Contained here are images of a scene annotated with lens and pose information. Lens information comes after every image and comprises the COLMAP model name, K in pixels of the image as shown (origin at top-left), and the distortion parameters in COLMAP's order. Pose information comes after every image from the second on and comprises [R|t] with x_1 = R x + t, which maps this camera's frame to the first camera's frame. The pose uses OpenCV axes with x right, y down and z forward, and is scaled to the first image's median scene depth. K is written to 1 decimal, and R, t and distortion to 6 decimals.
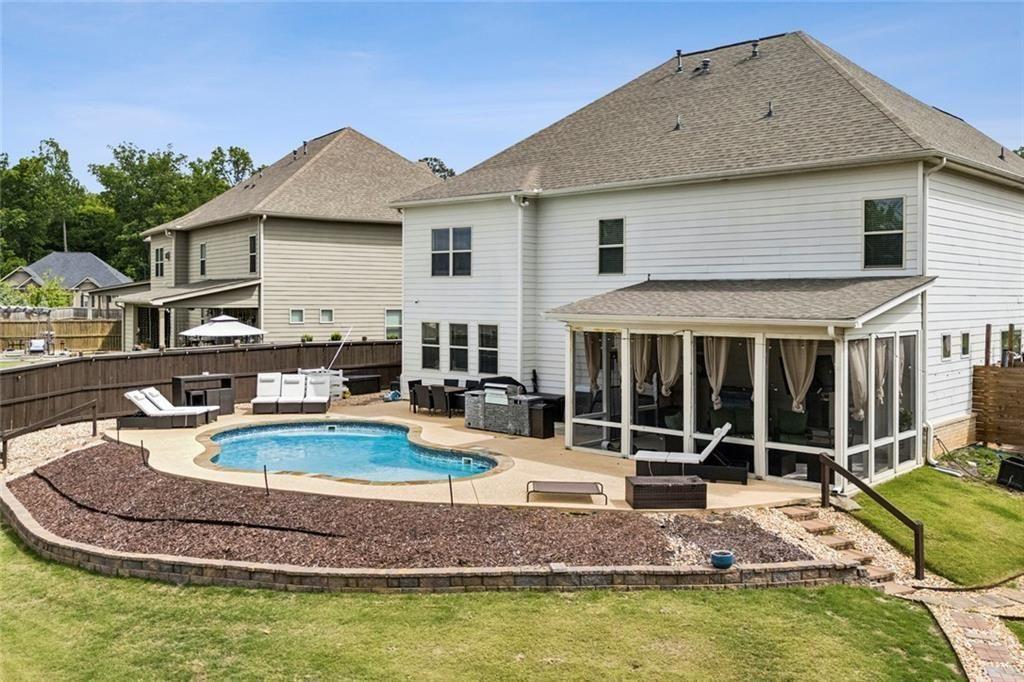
lens RADIAL K [[922.5, 0, 514.1], [0, 922.5, 345.5], [0, 0, 1]] dist [0.067108, -0.023480]
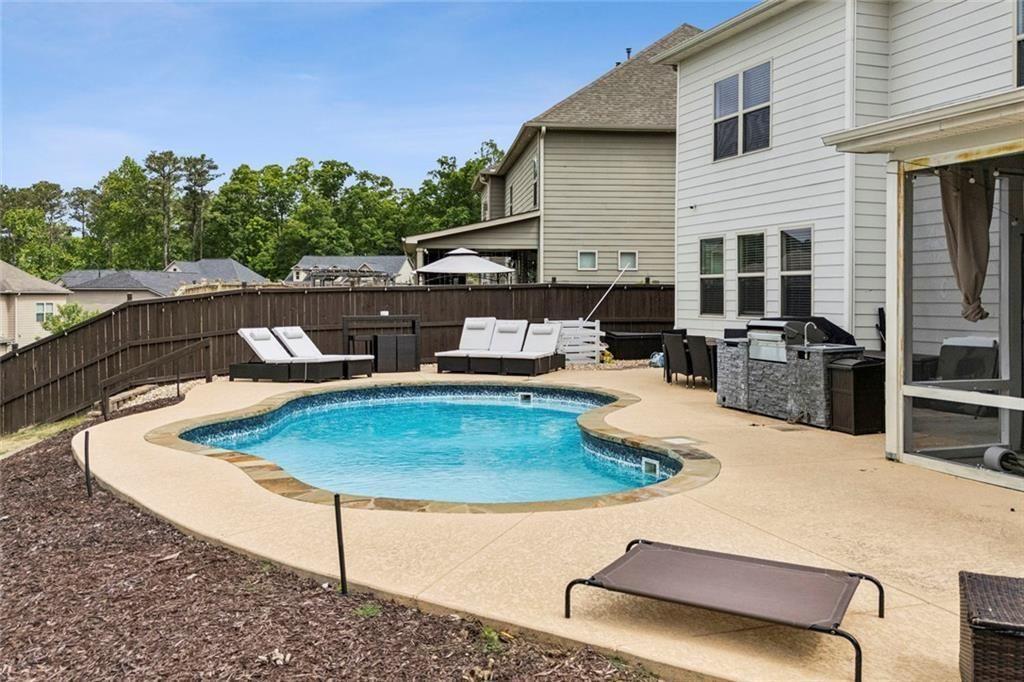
lens RADIAL K [[922.5, 0, 489.2], [0, 922.5, 320.7], [0, 0, 1]] dist [0.067108, -0.023480]
pose [[0.882832, 0.012729, -0.469517, 0.071210], [-0.023707, 0.999566, -0.017477, 0.045797], [0.469090, 0.026560, 0.882751, 0.405532]]
